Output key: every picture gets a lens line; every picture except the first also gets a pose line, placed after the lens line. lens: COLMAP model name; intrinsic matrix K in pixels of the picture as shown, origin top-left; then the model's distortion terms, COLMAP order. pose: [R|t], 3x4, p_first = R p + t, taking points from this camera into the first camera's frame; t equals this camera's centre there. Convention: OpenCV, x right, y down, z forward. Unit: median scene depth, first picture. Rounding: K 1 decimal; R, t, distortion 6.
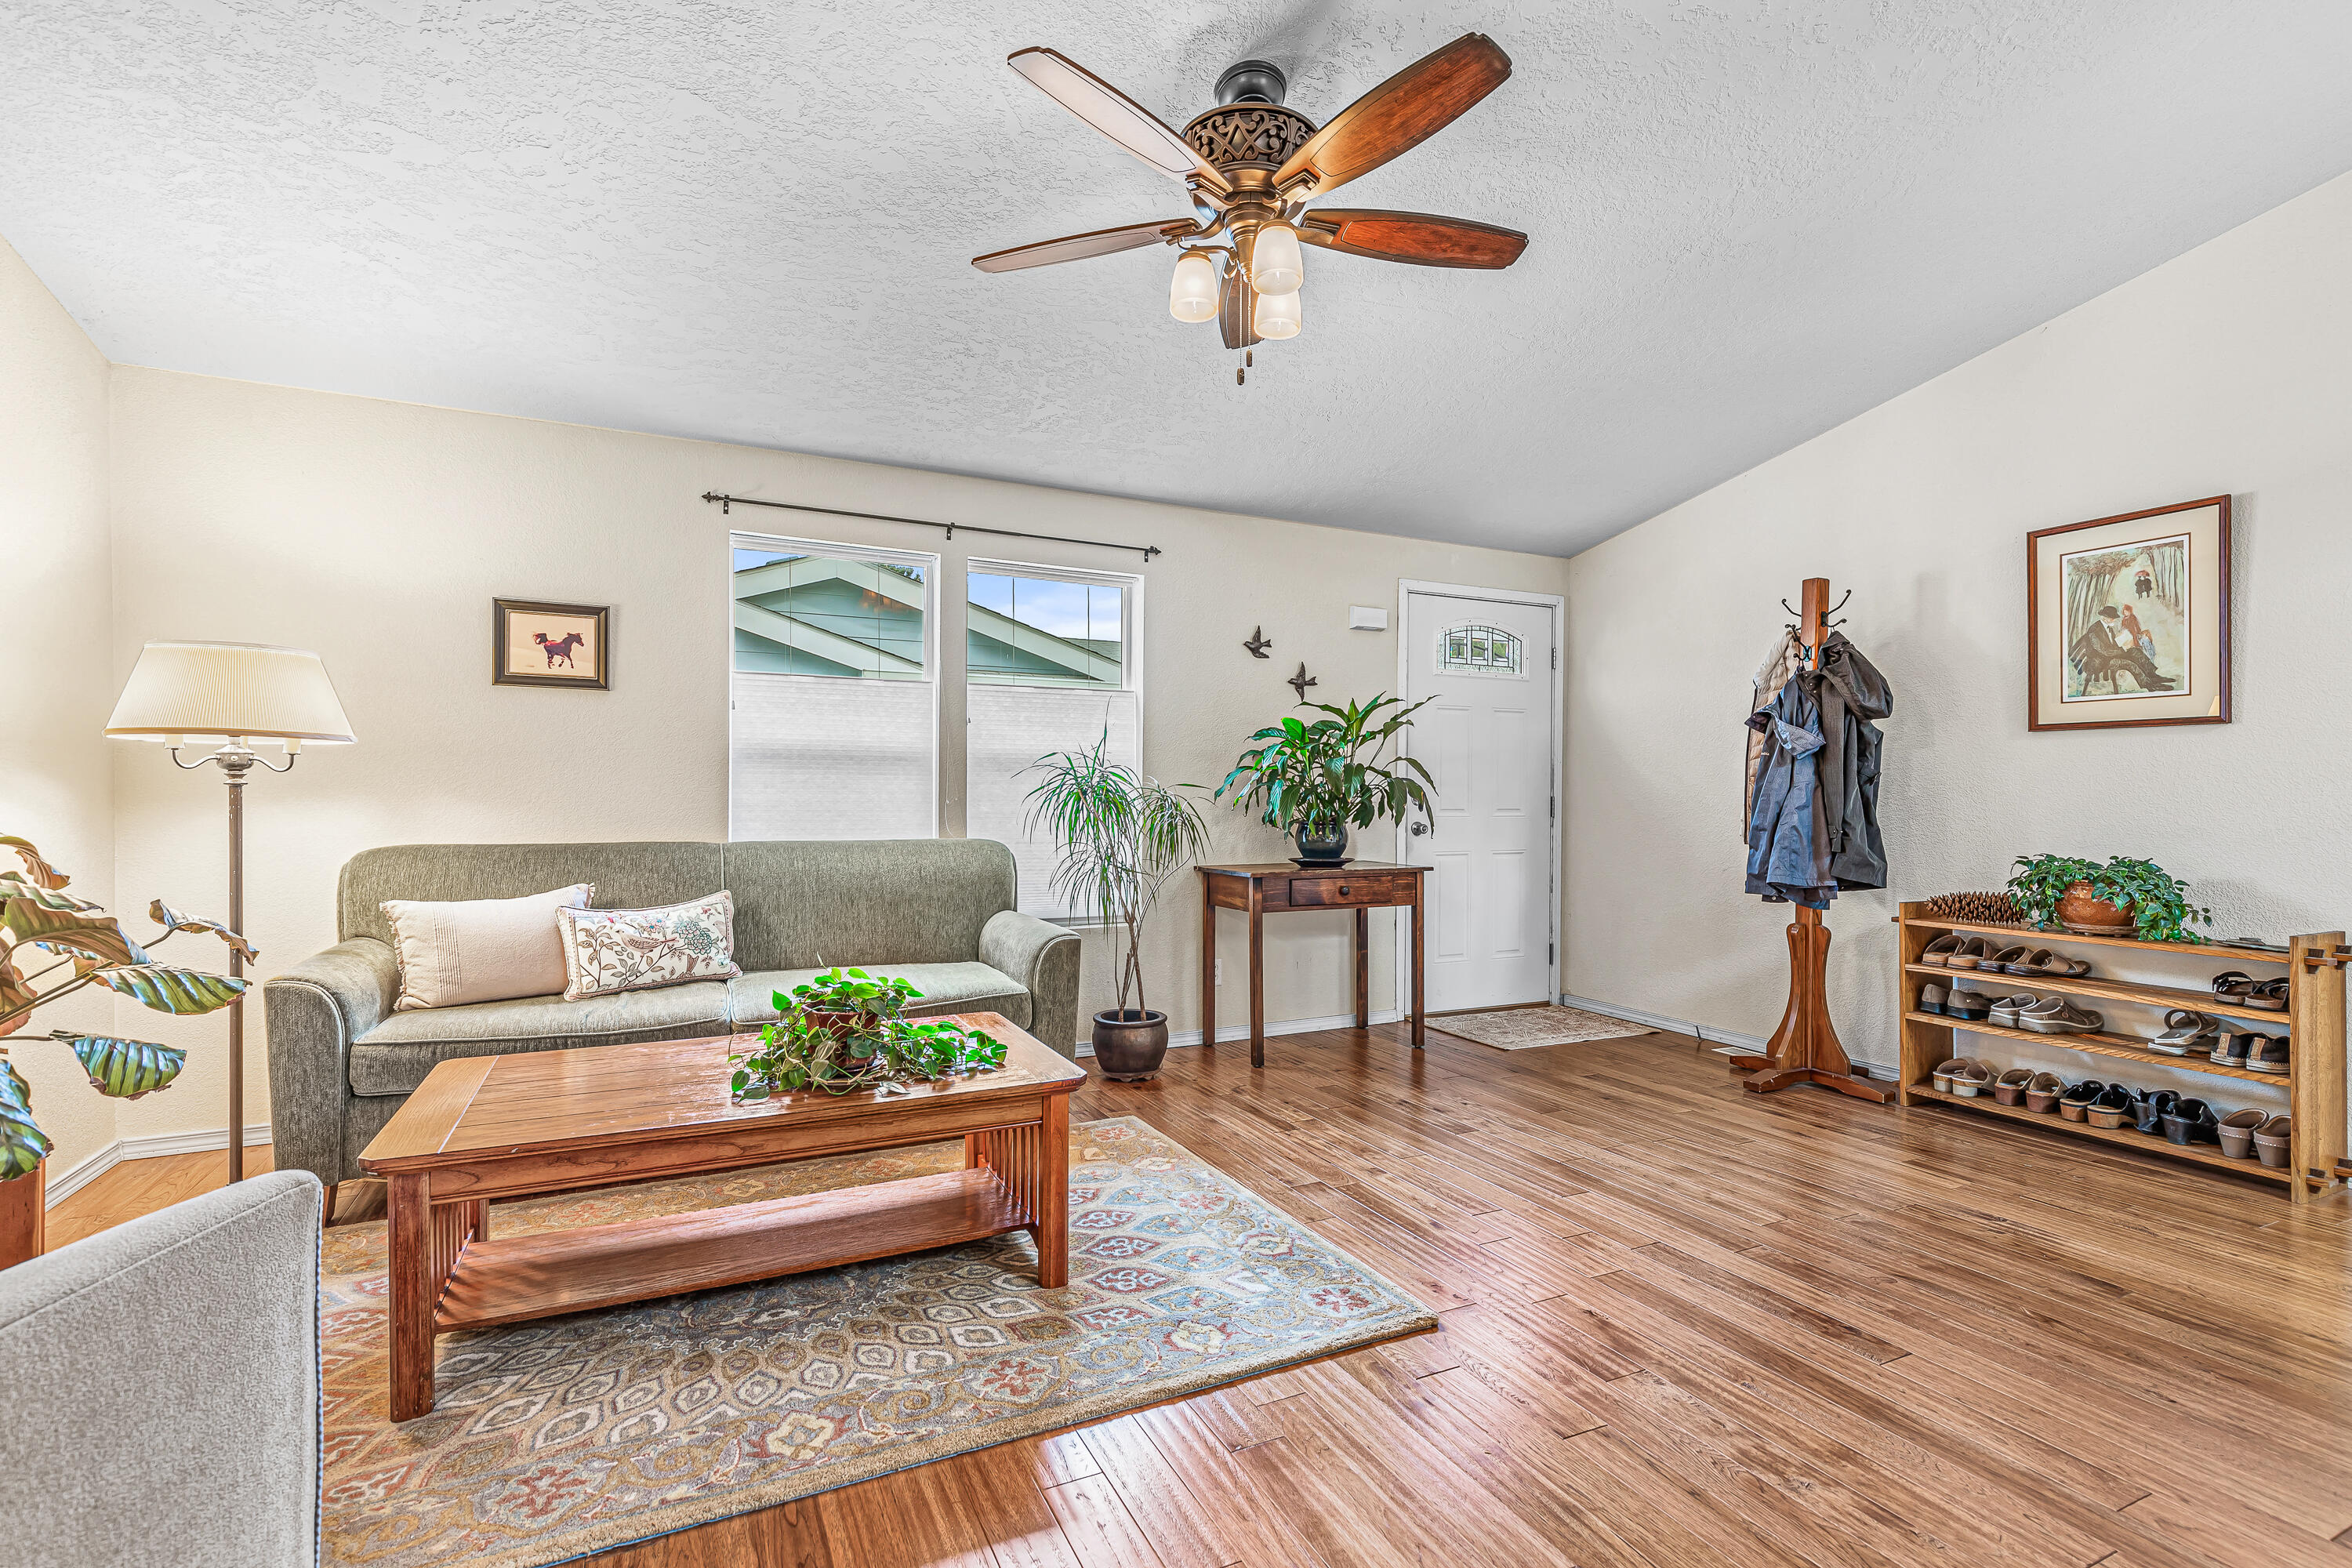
lens RADIAL K [[1095.4, 0, 1184.8], [0, 1095.4, 798.8], [0, 0, 1]] dist [0.007463, -0.000294]
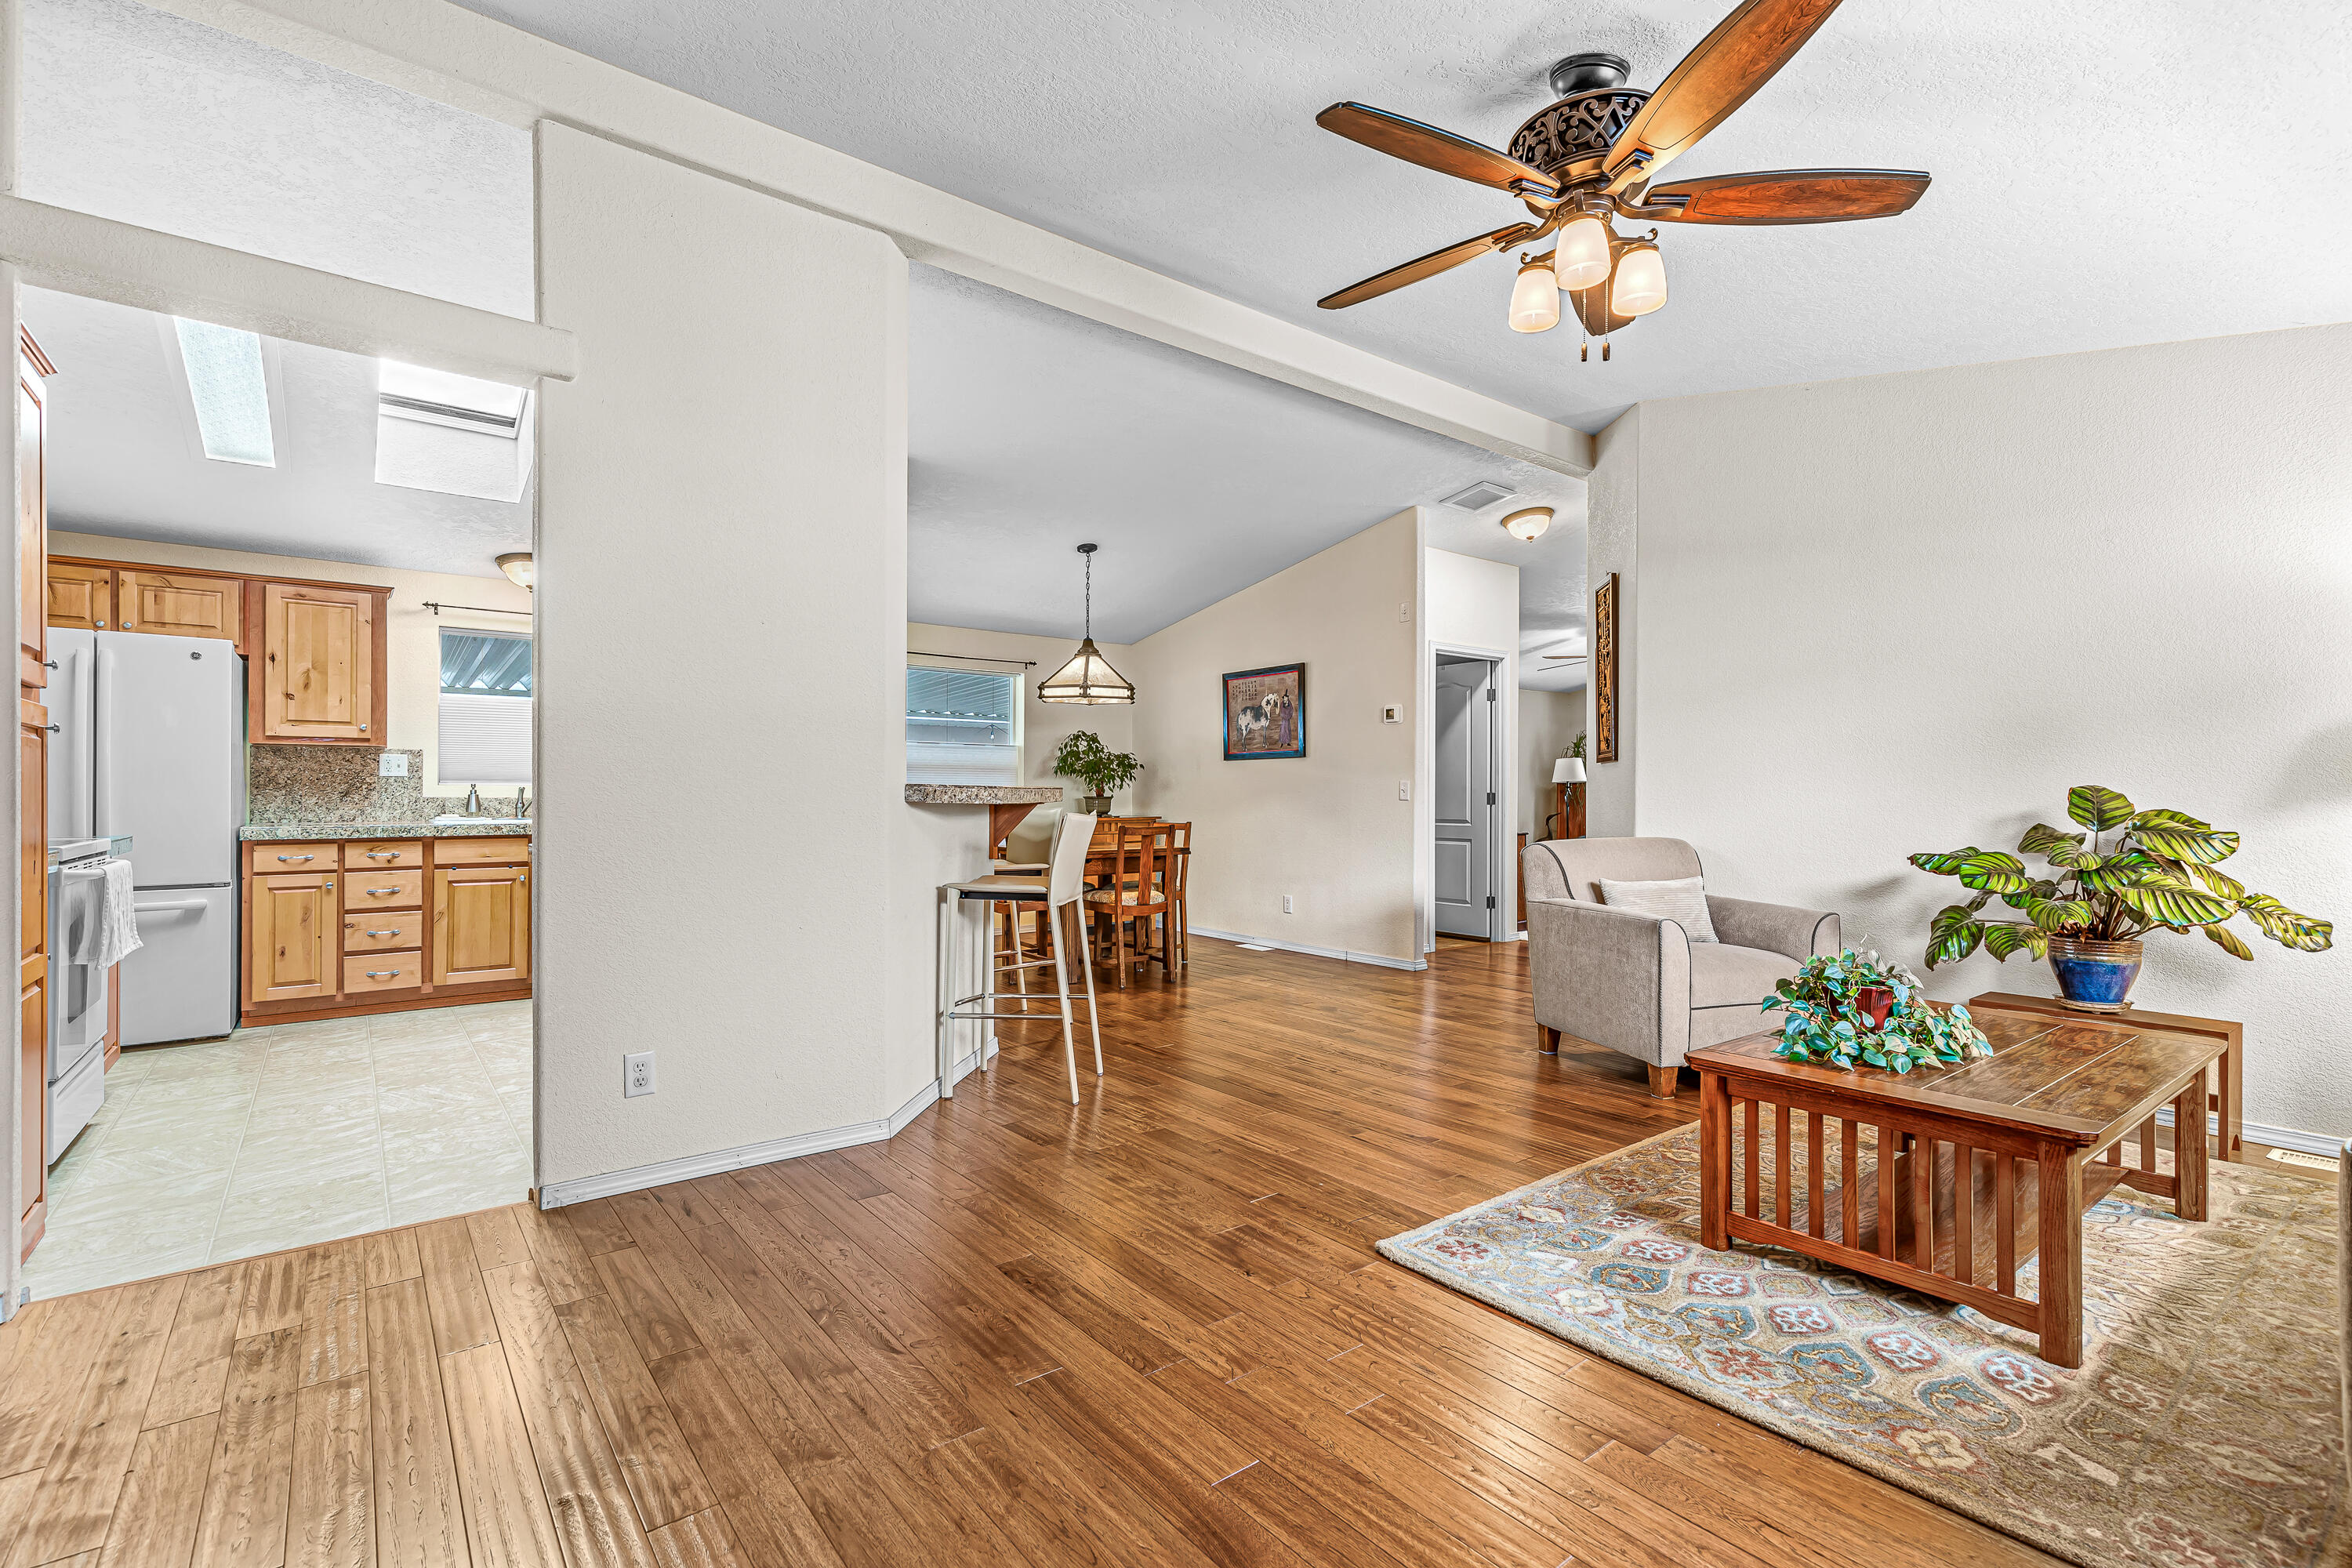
lens RADIAL K [[1059.8, 0, 1177.8], [0, 1059.8, 790.5], [0, 0, 1]] dist [0.003850, 0.000817]
pose [[-0.977612, -0.007662, -0.210275, 0.424355], [-0.007195, 0.999970, -0.002983, -0.005069], [0.210291, -0.001403, -0.977638, 1.288779]]
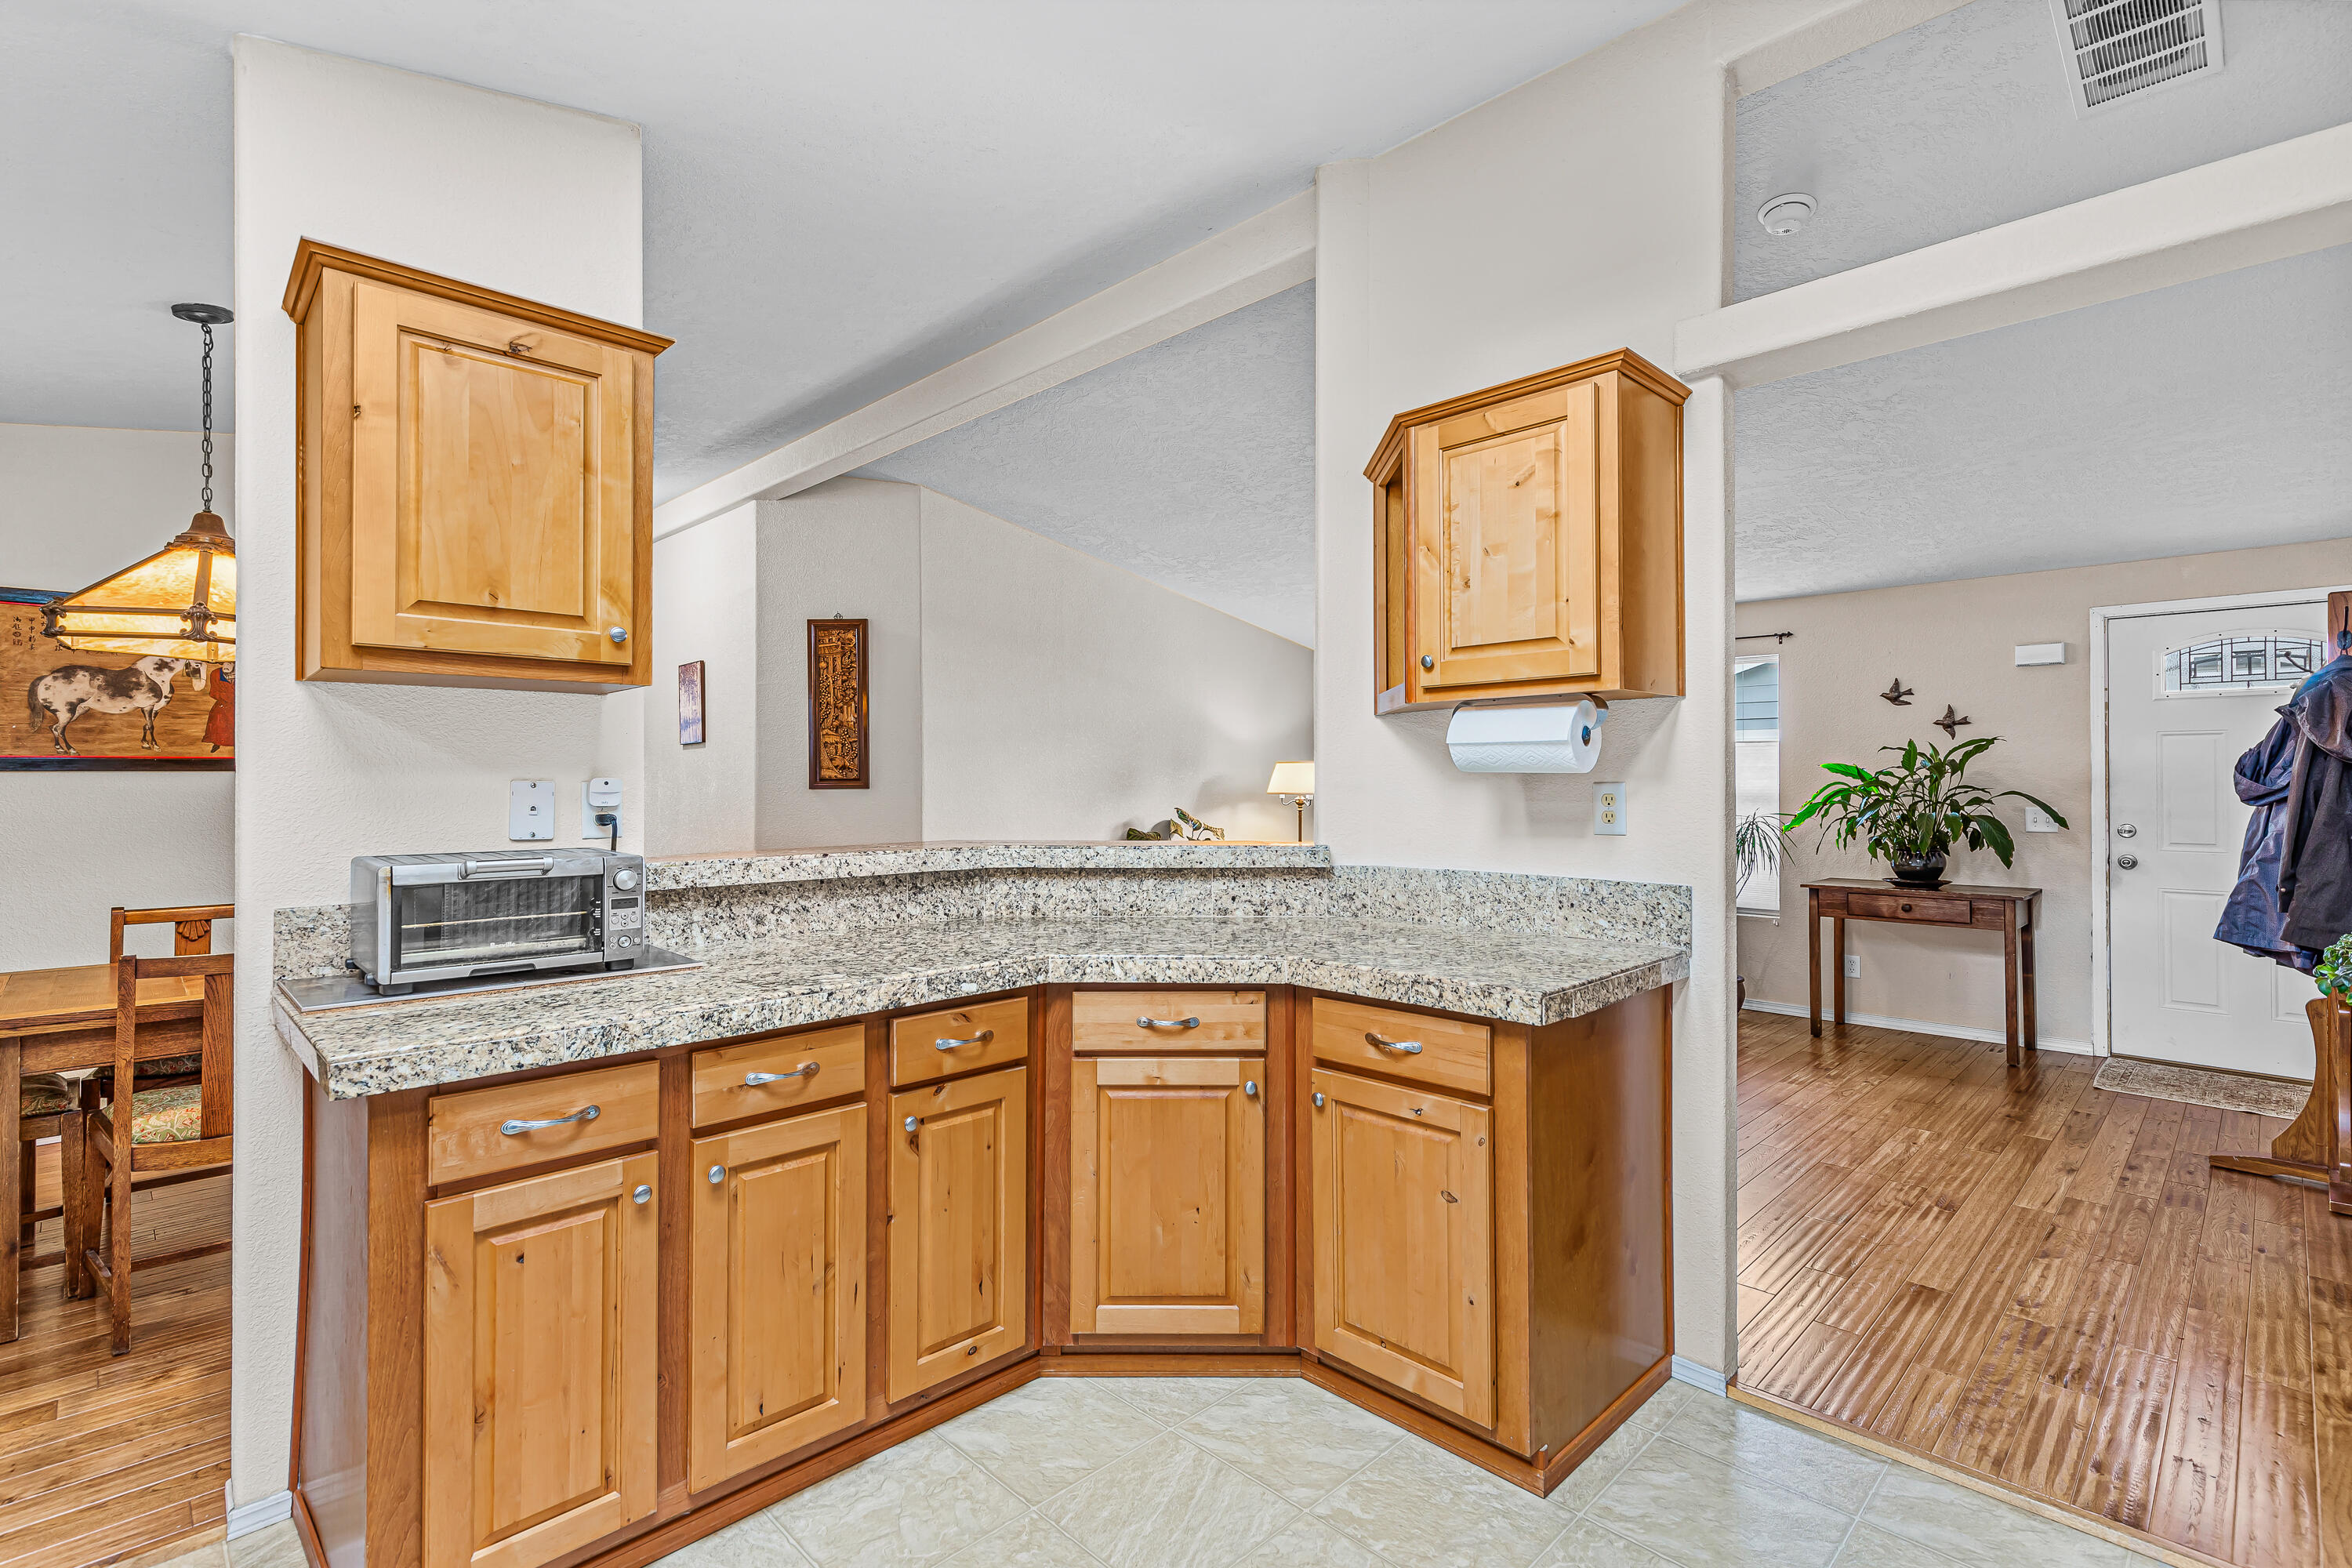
lens RADIAL K [[1061.4, 0, 1177.6], [0, 1061.4, 775.4], [0, 0, 1]] dist [0.012655, 0.000148]
pose [[0.307539, -0.009953, -0.951483, 1.249677], [0.002115, 0.999950, -0.009776, -0.060231], [0.951533, 0.000994, 0.307545, -0.116251]]
